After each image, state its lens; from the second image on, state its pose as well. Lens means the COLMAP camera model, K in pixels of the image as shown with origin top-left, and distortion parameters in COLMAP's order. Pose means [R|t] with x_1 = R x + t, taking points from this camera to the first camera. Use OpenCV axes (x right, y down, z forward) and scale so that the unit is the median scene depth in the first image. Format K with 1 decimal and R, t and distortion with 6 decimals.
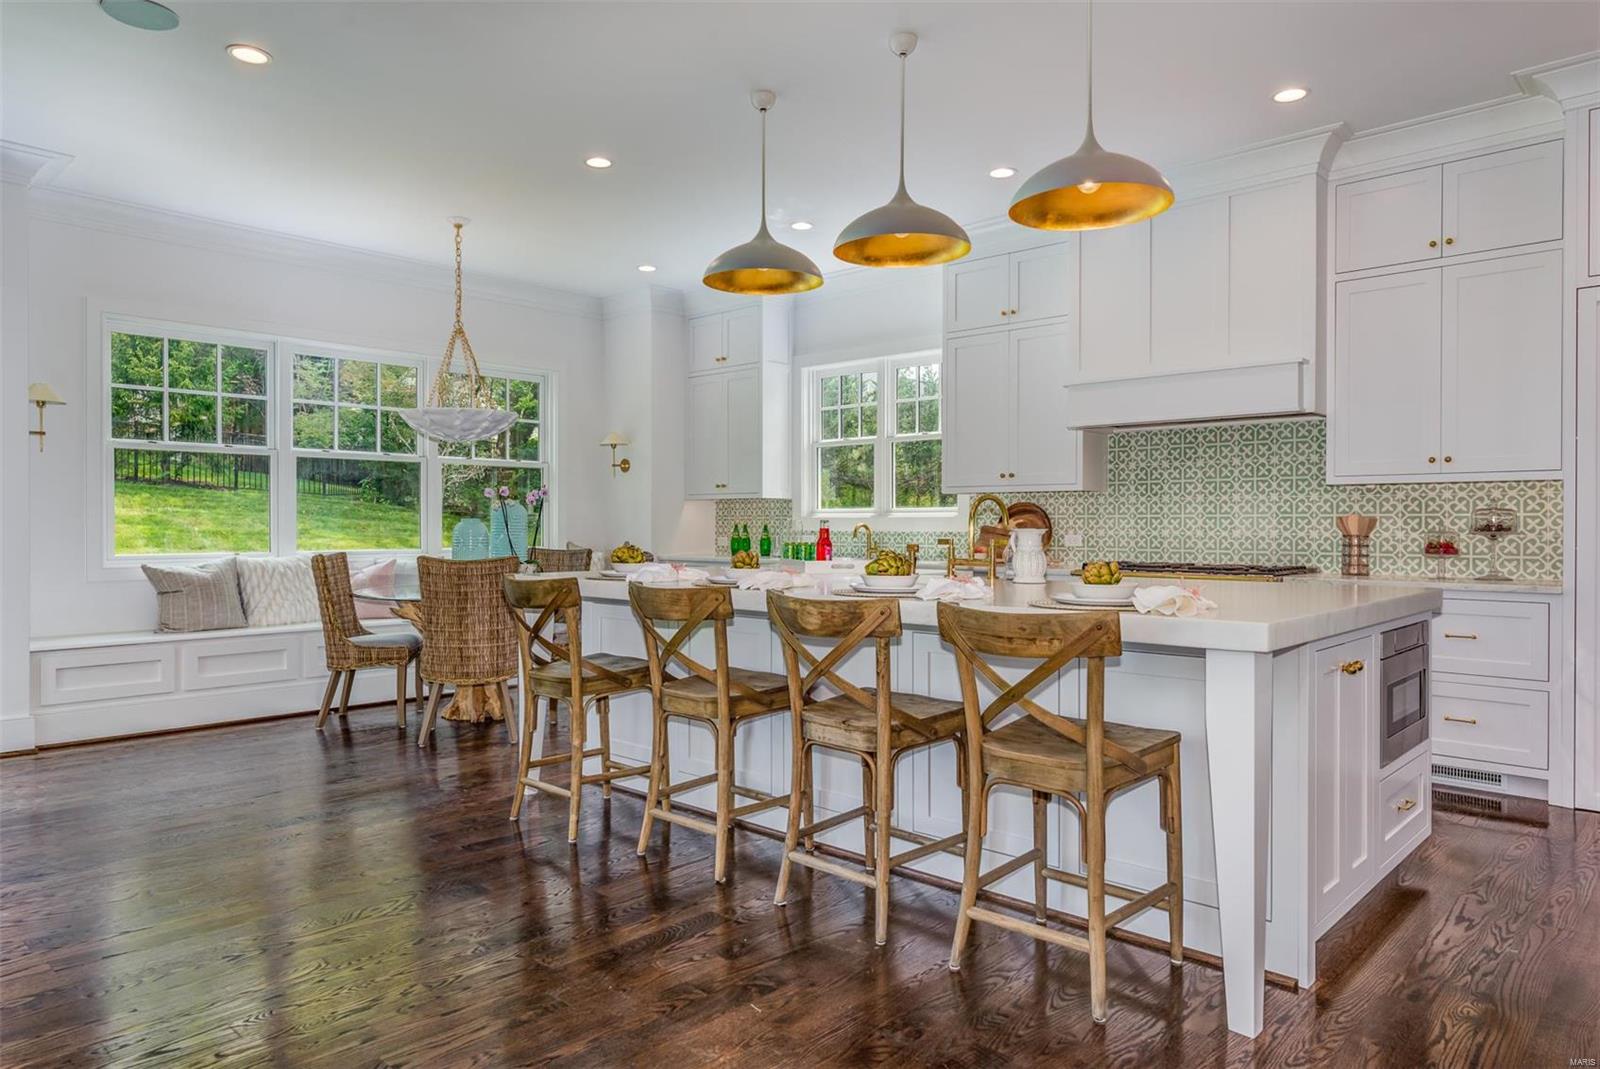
lens RADIAL K [[1034.5, 0, 800.0], [0, 1034.5, 534.5], [0, 0, 1]] dist [0.003271, 0.000678]
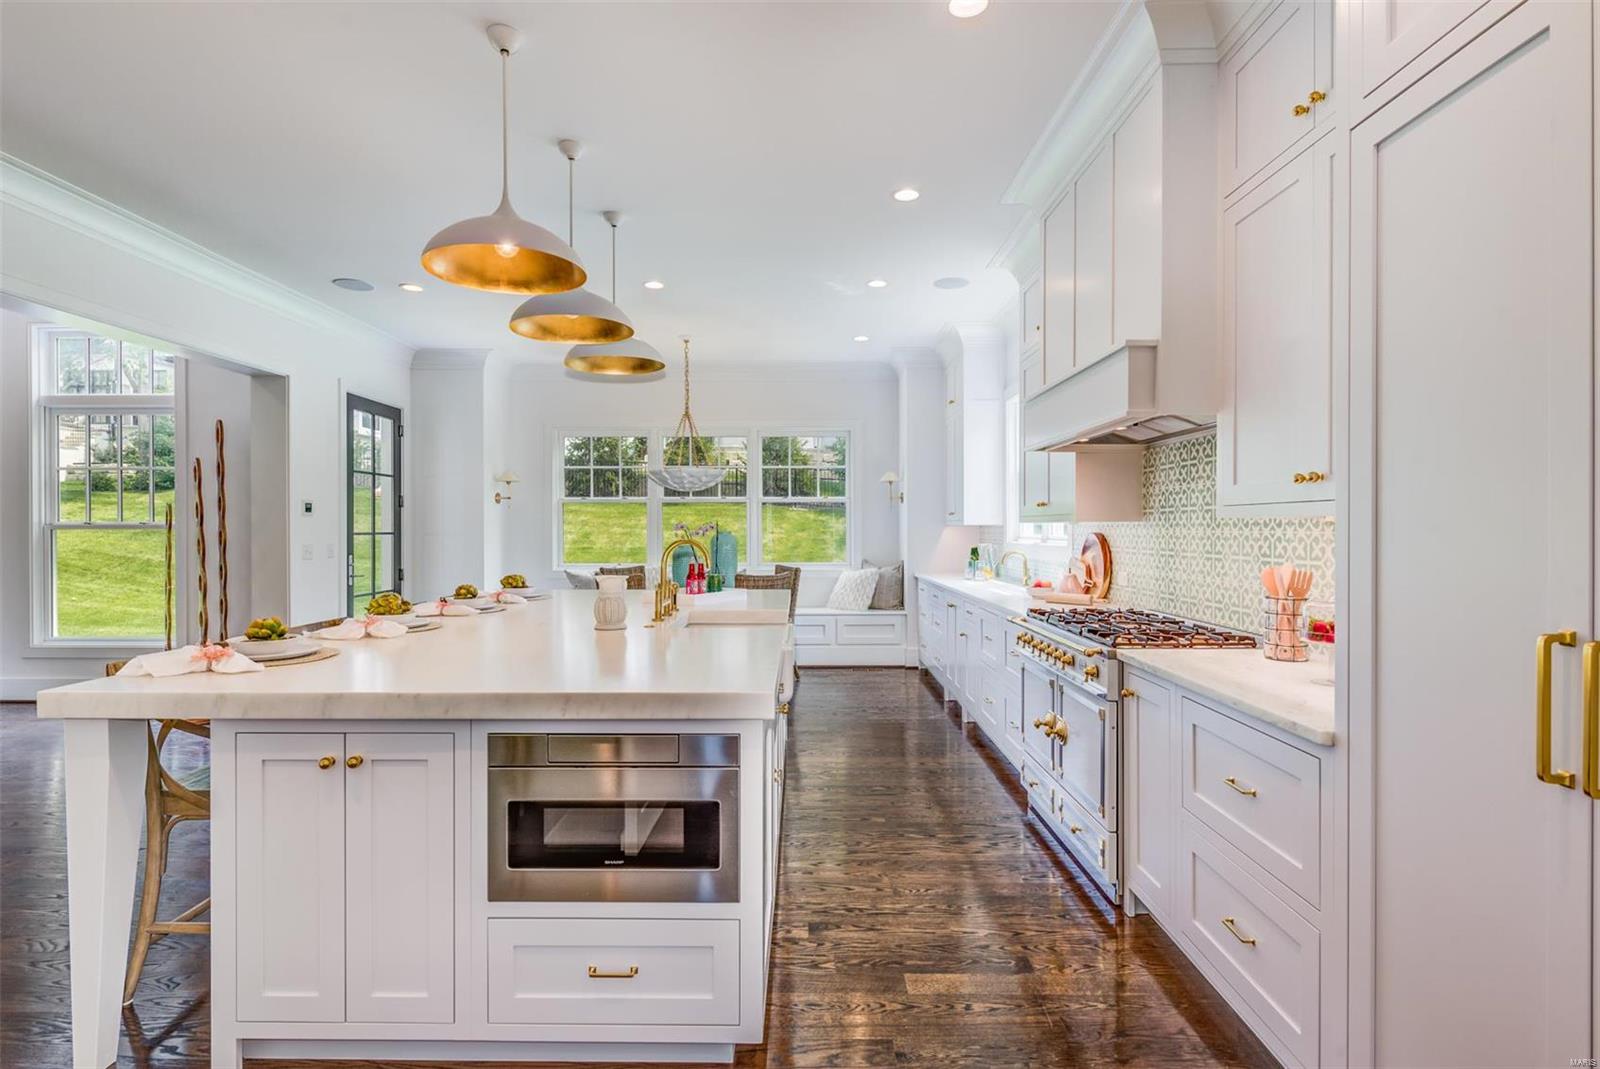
lens RADIAL K [[785.0, 0, 787.9], [0, 785.0, 532.5], [0, 0, 1]] dist [-0.001259, -0.000273]
pose [[0.668255, 0.001097, -0.743932, 0.604163], [-0.004940, 0.999983, -0.002963, -0.031253], [0.743916, 0.005655, 0.668249, 0.397188]]
